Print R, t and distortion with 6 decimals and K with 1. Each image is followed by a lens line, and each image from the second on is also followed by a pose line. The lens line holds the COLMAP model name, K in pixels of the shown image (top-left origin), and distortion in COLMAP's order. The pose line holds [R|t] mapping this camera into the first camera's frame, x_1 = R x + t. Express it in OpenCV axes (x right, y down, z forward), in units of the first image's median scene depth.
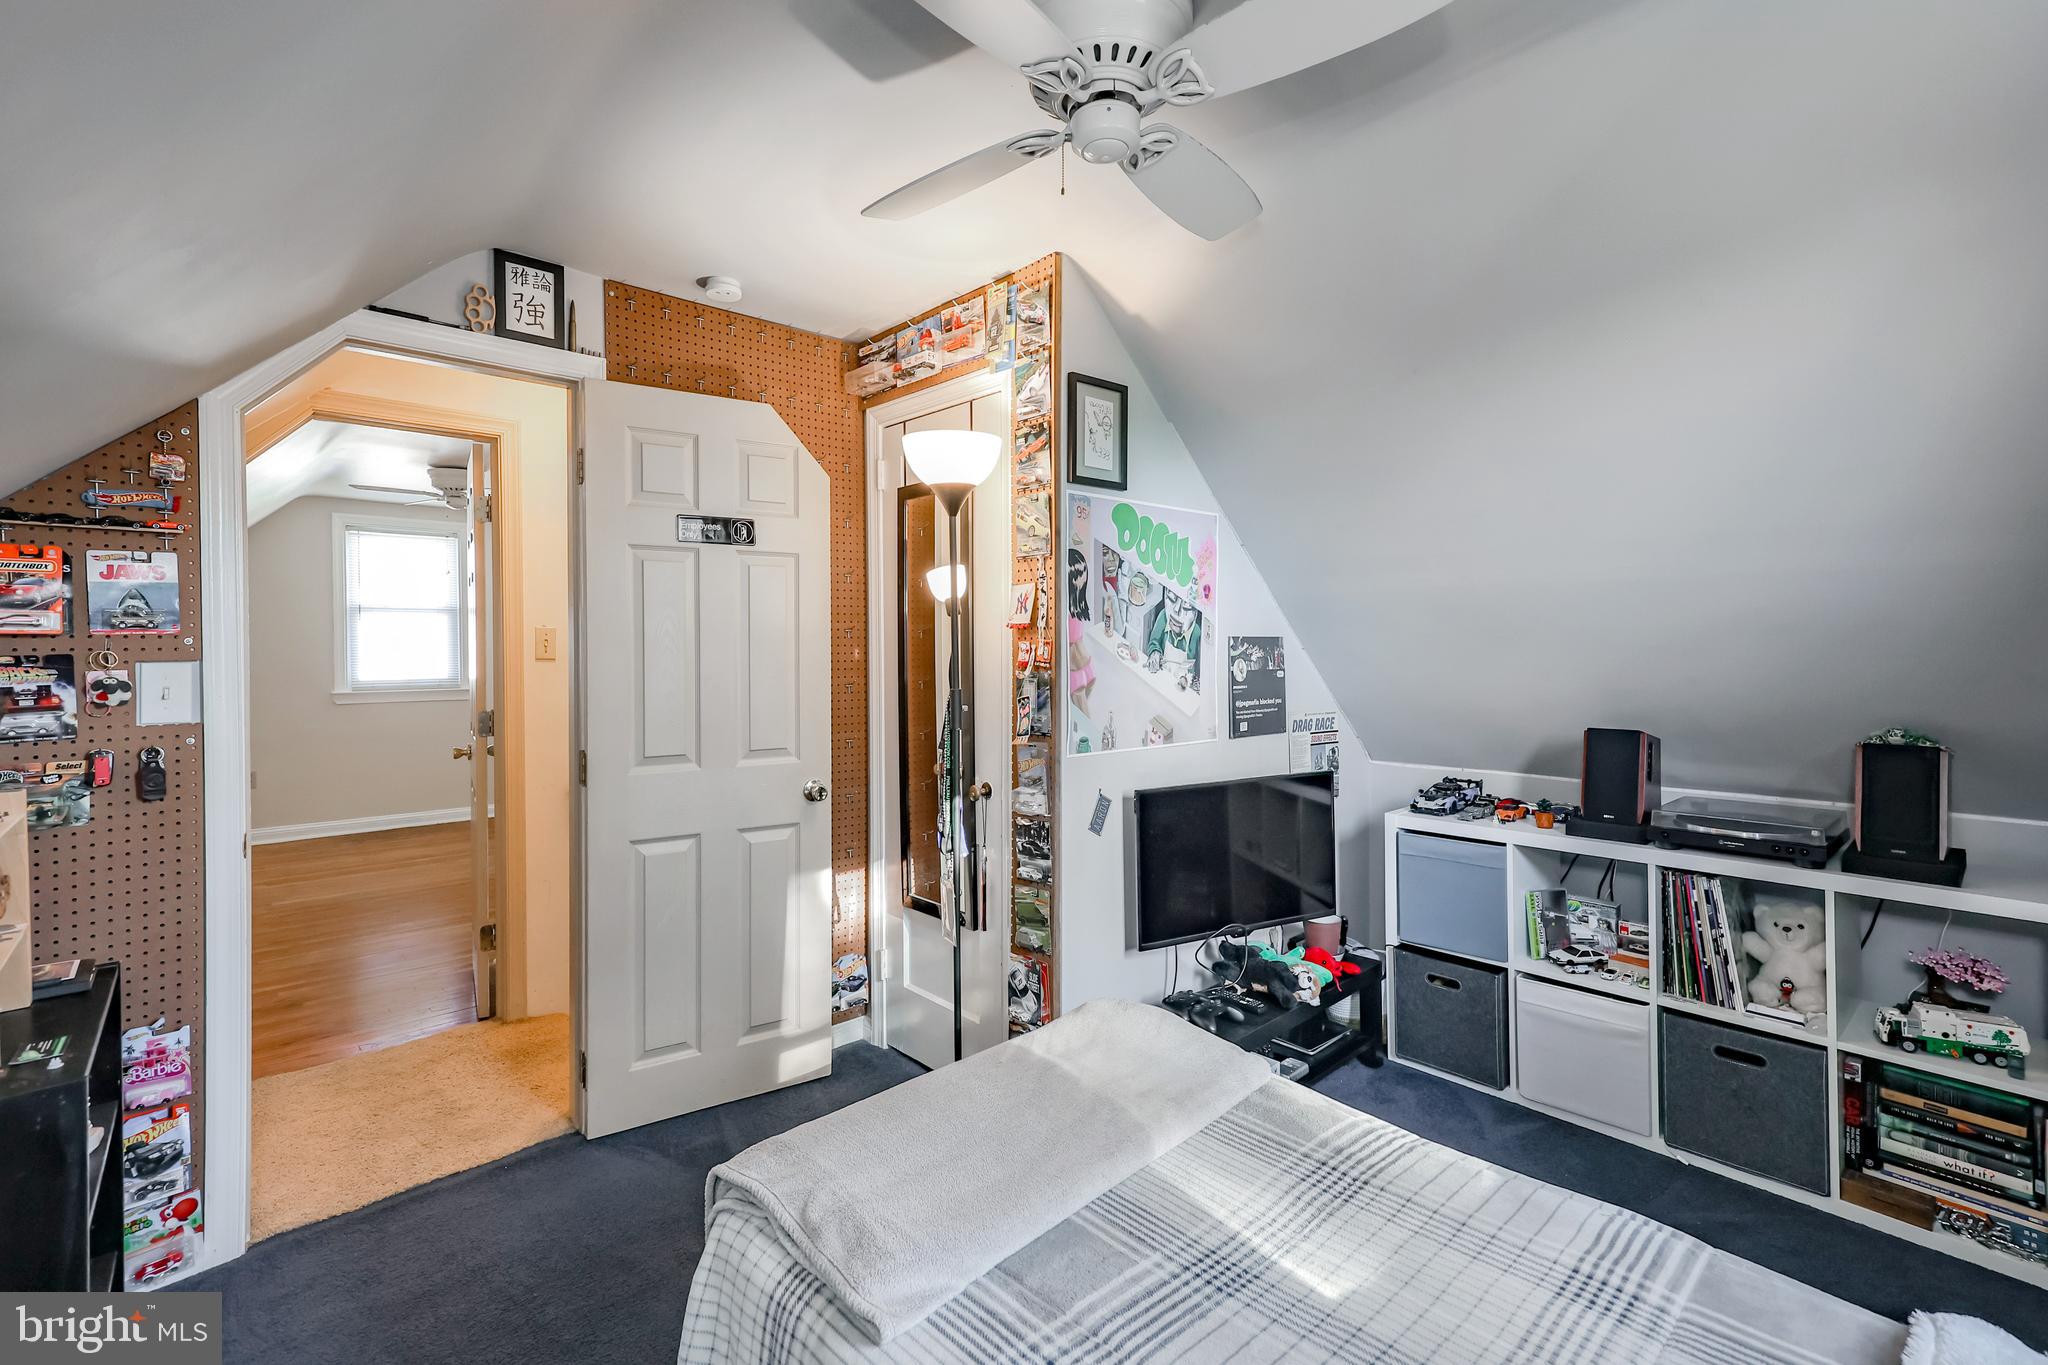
lens RADIAL K [[916.2, 0, 989.3], [0, 916.2, 654.5], [0, 0, 1]] dist [0.016746, 0.000539]
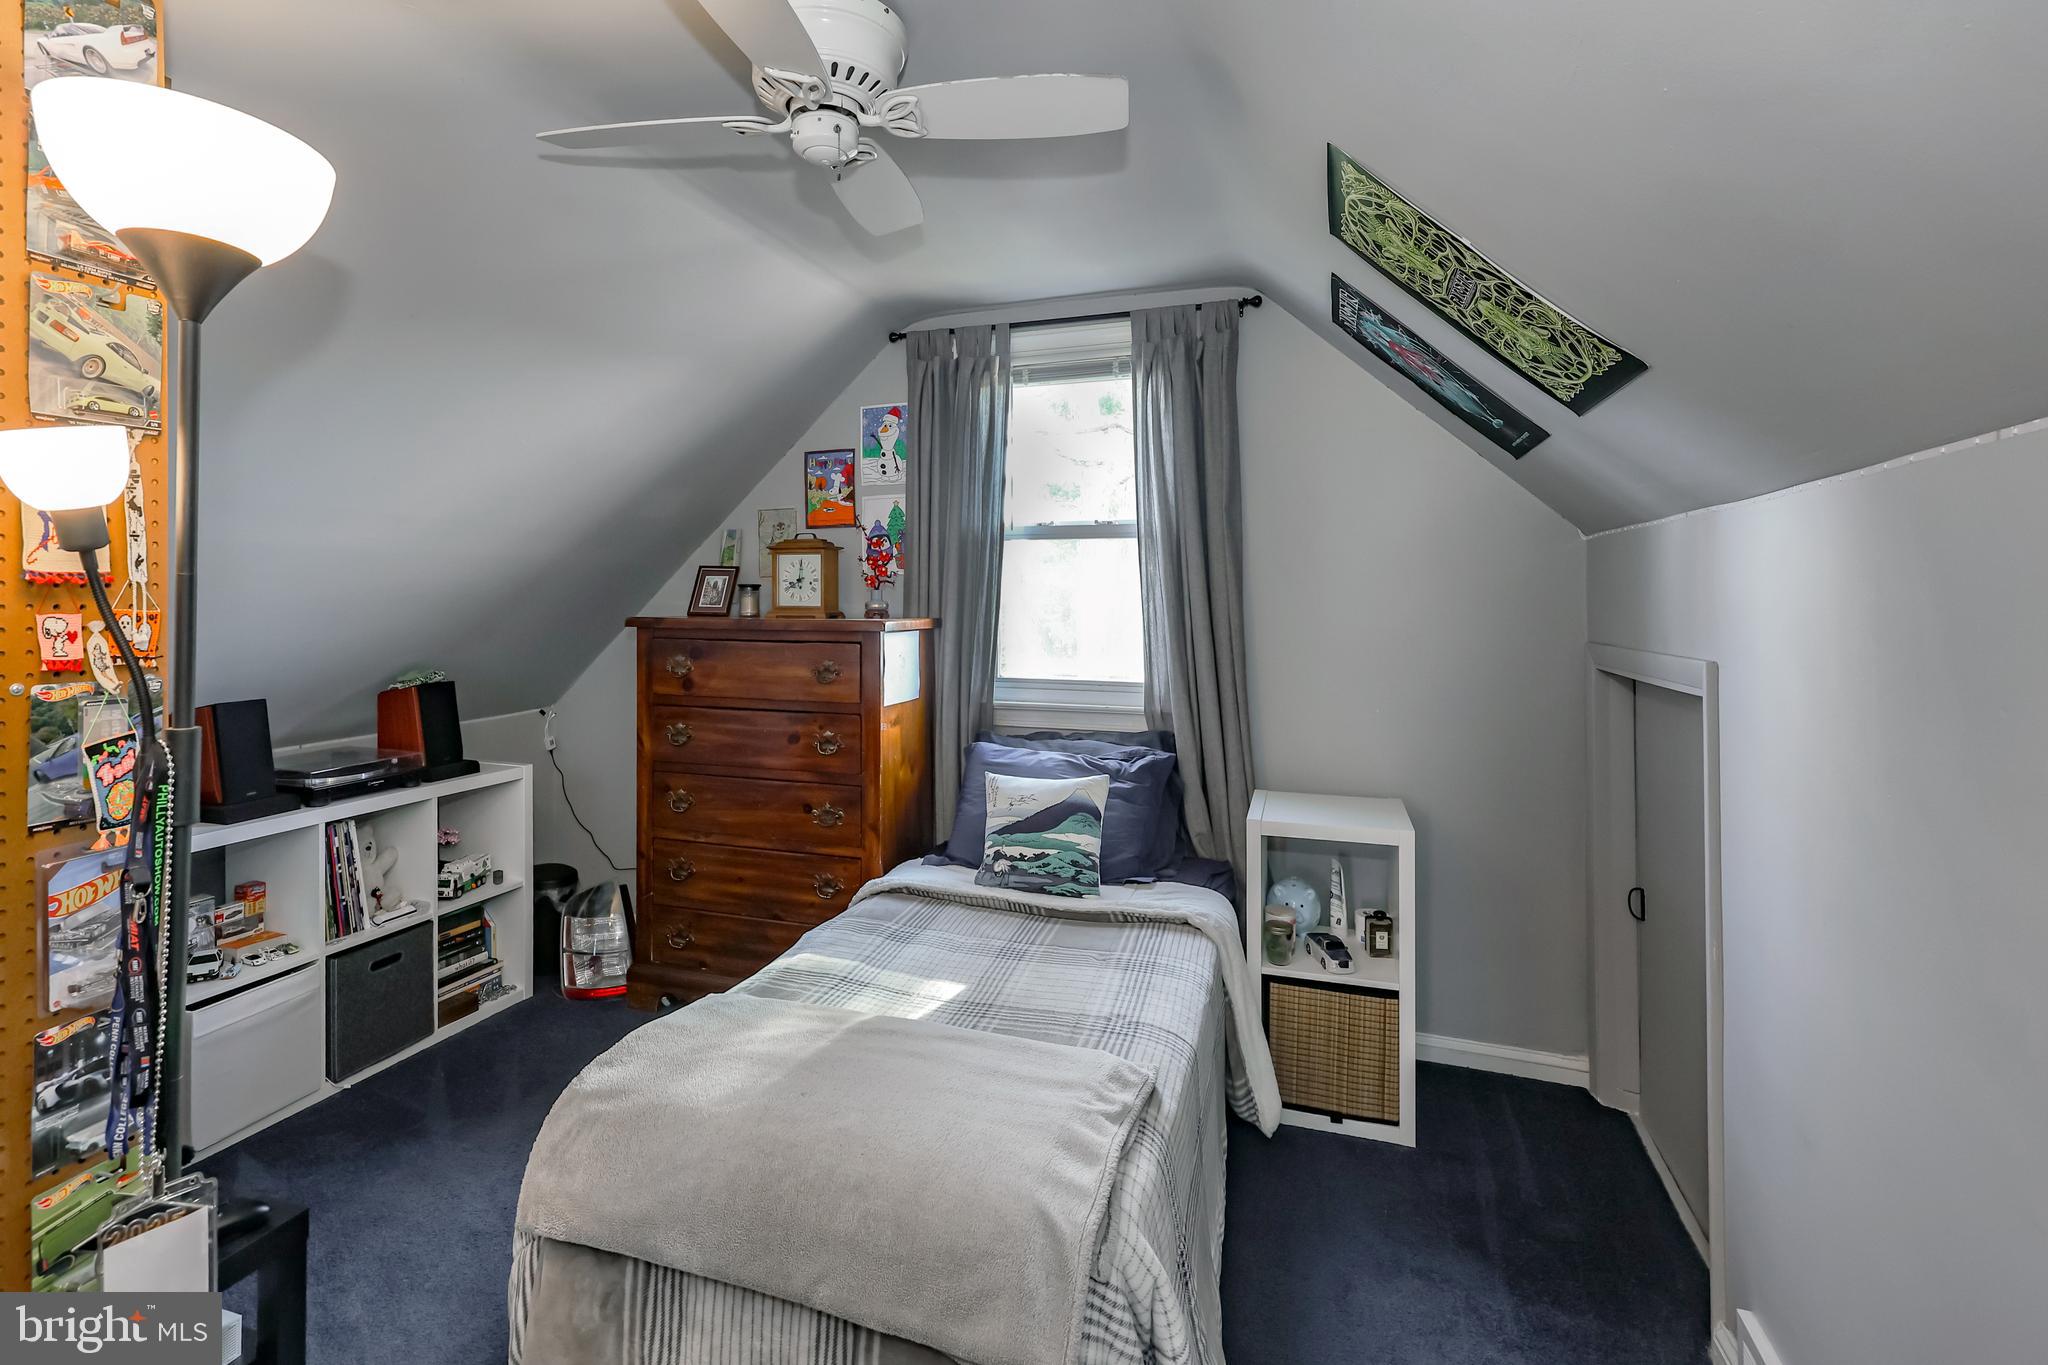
lens RADIAL K [[956.5, 0, 1008.5], [0, 956.5, 599.5], [0, 0, 1]] dist [0.001174, 0.000619]
pose [[-0.494865, 0.001626, 0.868968, -0.603766], [0.009497, 0.999949, 0.003537, -0.019561], [-0.868918, 0.010003, -0.494855, 0.877699]]
